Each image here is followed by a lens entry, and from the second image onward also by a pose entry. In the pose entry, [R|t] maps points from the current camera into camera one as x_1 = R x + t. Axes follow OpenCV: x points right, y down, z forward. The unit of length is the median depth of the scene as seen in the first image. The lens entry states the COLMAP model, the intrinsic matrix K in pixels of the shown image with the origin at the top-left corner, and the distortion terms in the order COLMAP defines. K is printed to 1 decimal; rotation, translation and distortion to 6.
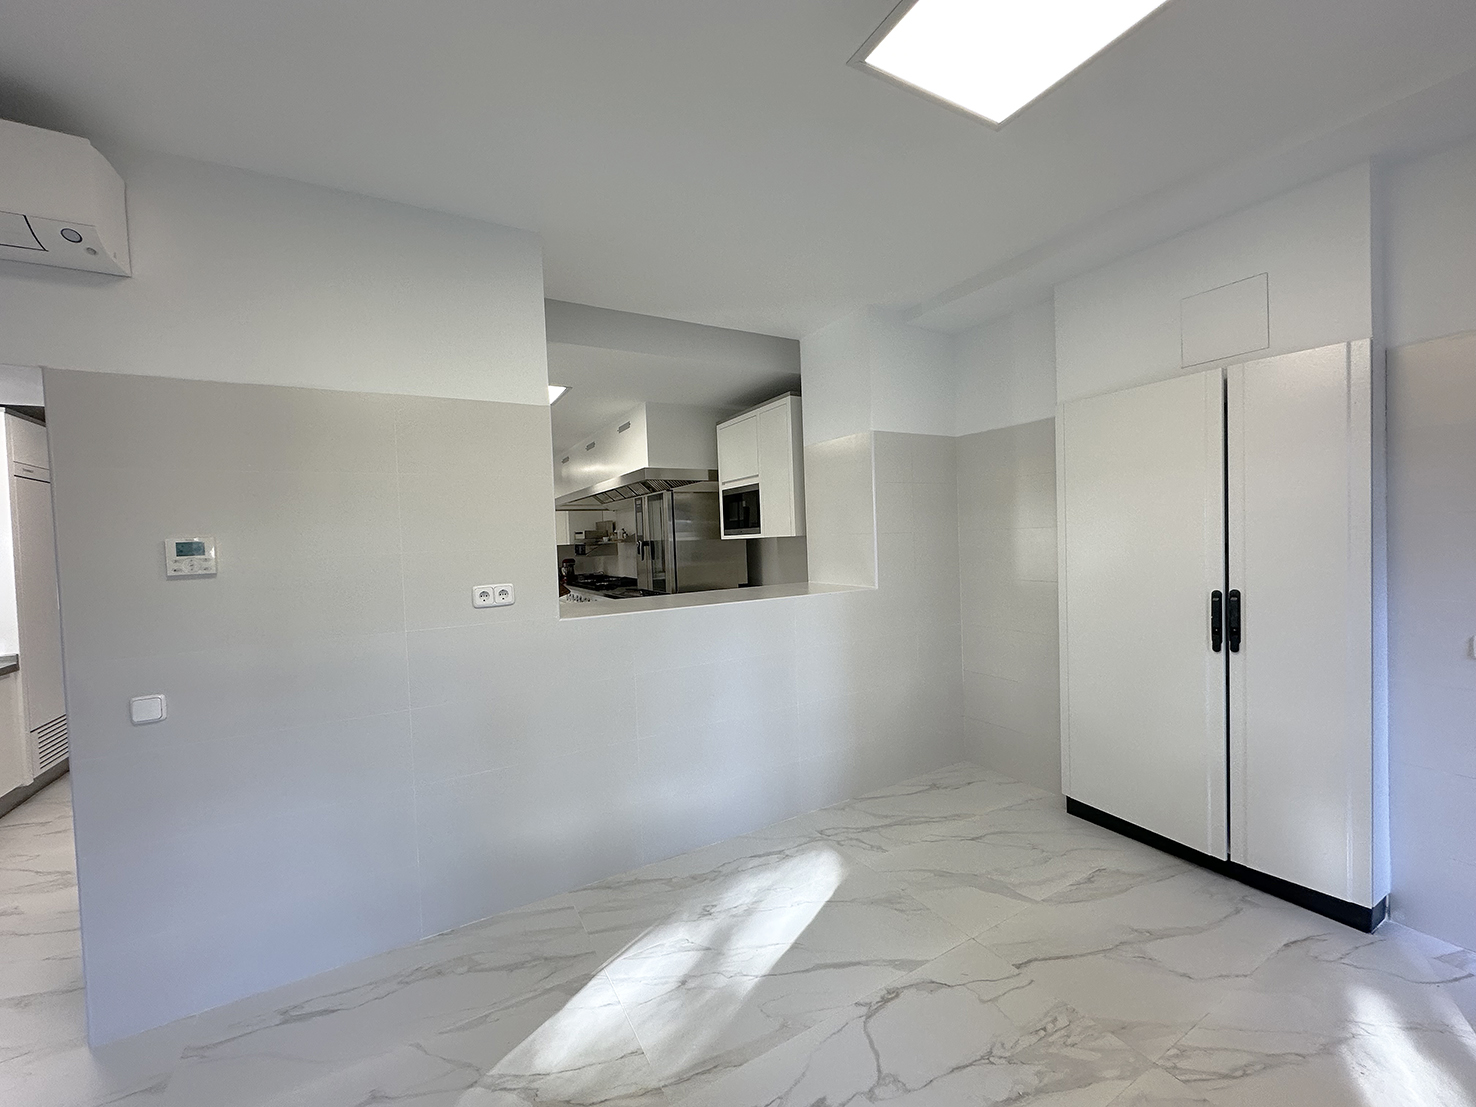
lens RADIAL K [[587.5, 0, 738.0], [0, 587.5, 553.5], [0, 0, 1]] dist [-0.003715, 0.000283]
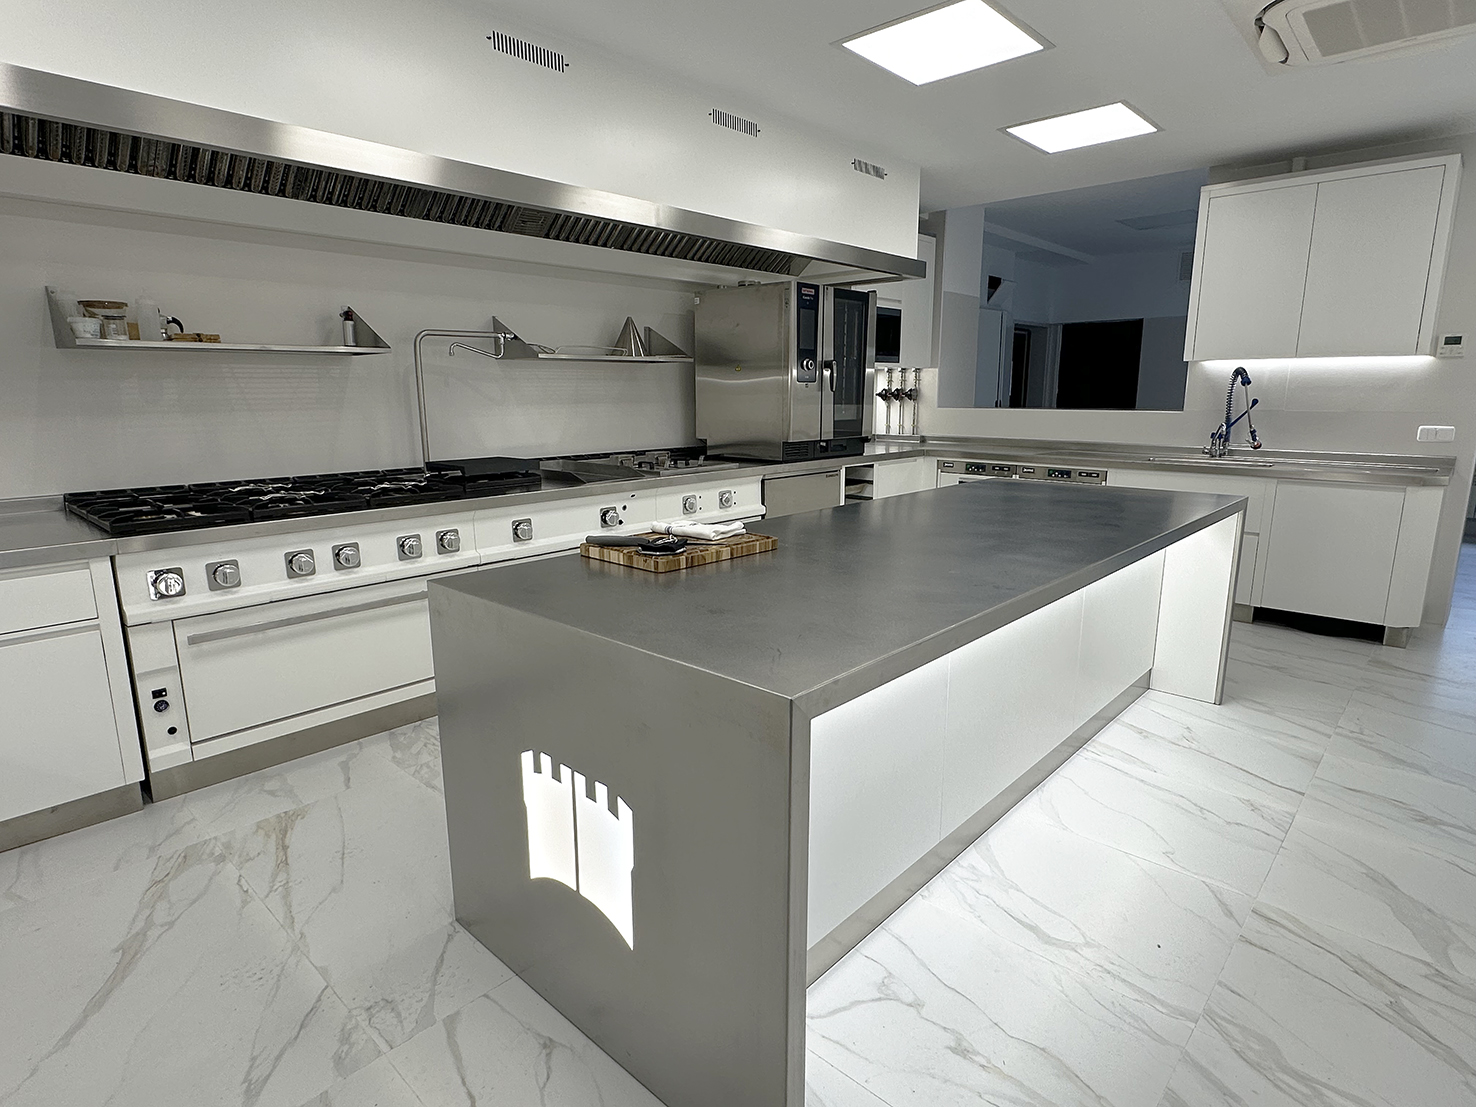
lens RADIAL K [[803.0, 0, 735.3], [0, 803.0, 556.7], [0, 0, 1]] dist [-0.003559, -0.000086]
pose [[-0.293472, -0.159639, 0.942544, -0.677795], [0.038620, 0.983174, 0.178545, 0.019256], [-0.955187, 0.088799, -0.282369, 0.942473]]
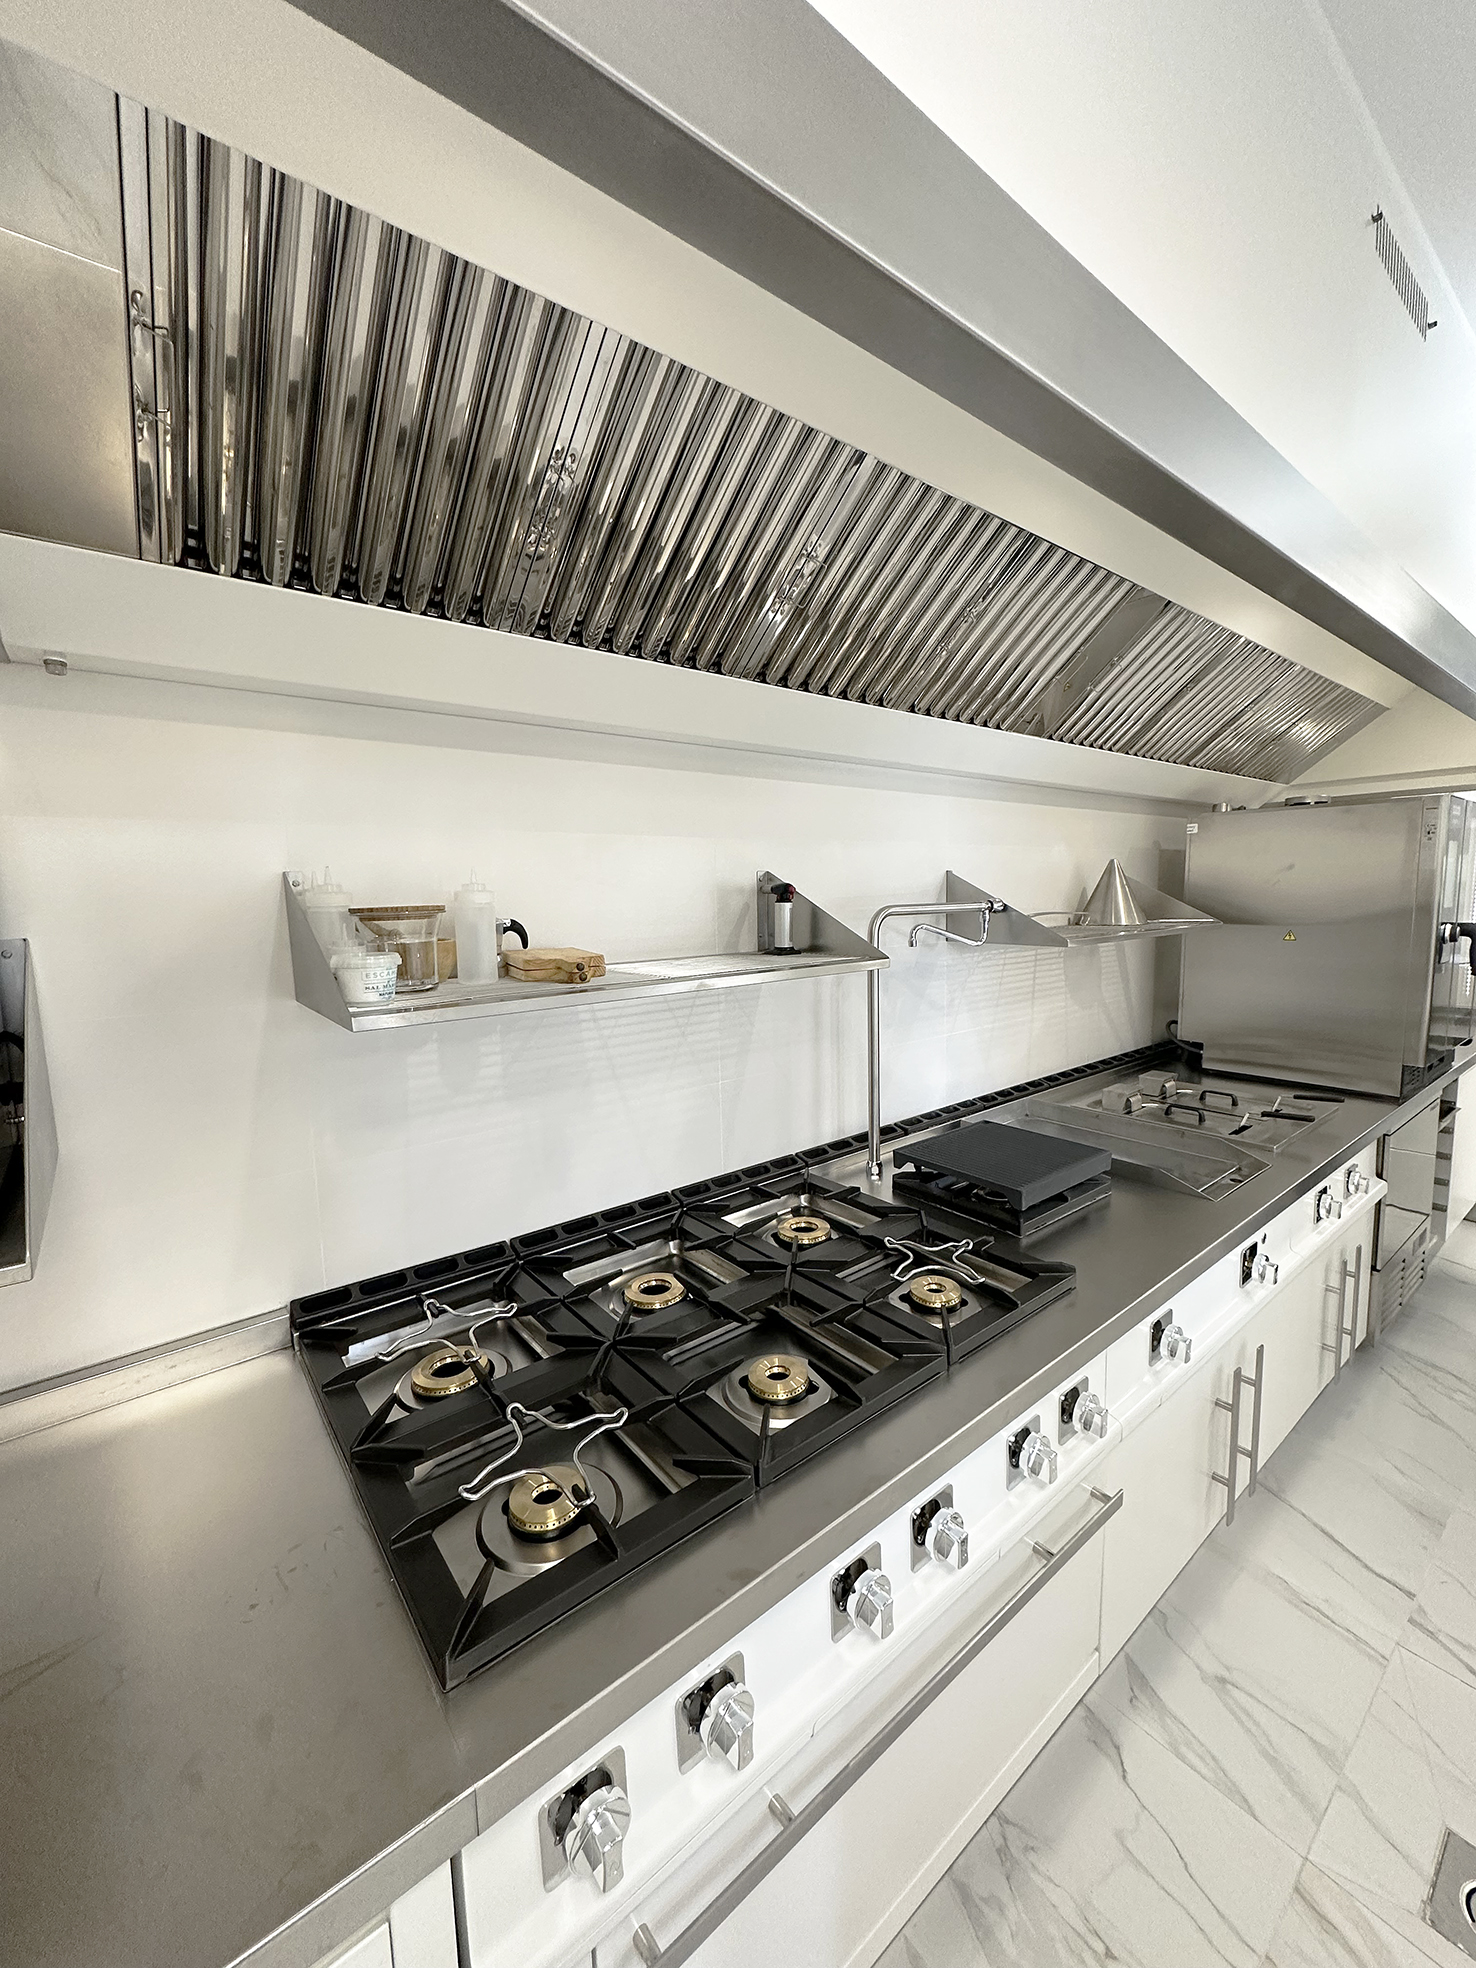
lens RADIAL K [[783.3, 0, 738.6], [0, 783.3, 980.8], [0, 0, 1]] dist [-0.003715, 0.000283]
pose [[-0.148327, -0.074110, 0.986158, -0.402044], [0.051024, 0.995286, 0.082470, -0.034677], [-0.987621, 0.062550, -0.143847, 1.058525]]
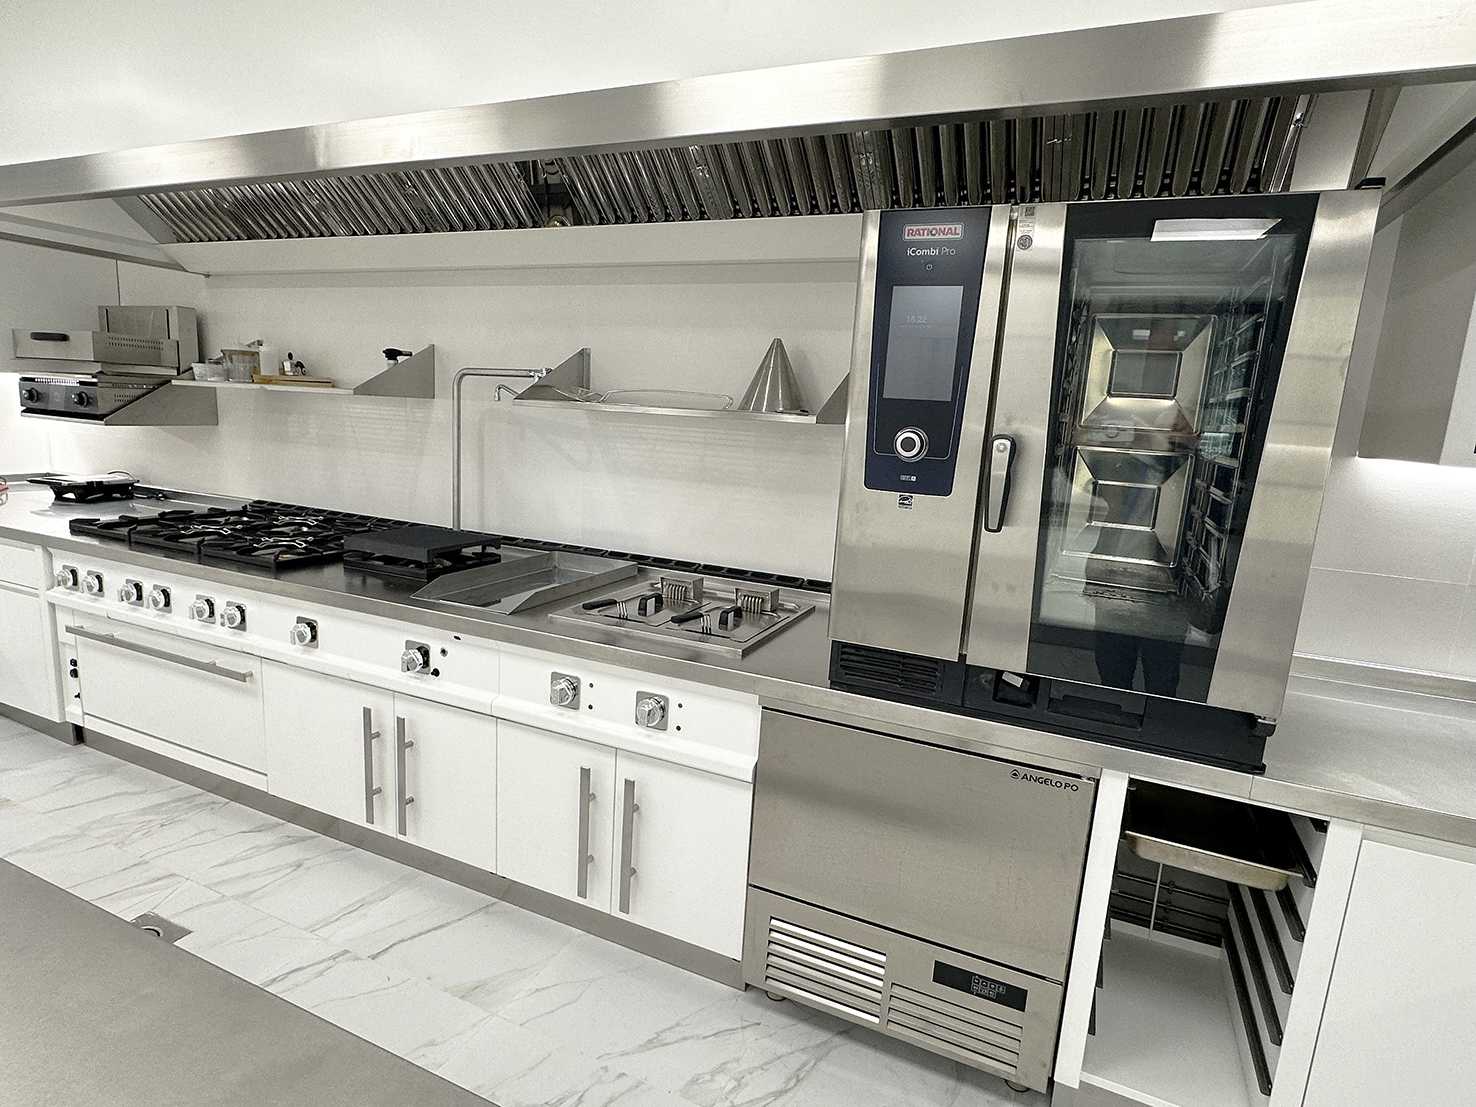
lens RADIAL K [[803.0, 0, 735.3], [0, 803.0, 556.7], [0, 0, 1]] dist [-0.003559, -0.000086]
pose [[0.808566, -0.023432, 0.587939, -0.277340], [-0.071260, 0.987953, 0.137375, -0.008109], [-0.584074, -0.152973, 0.797155, 0.573621]]
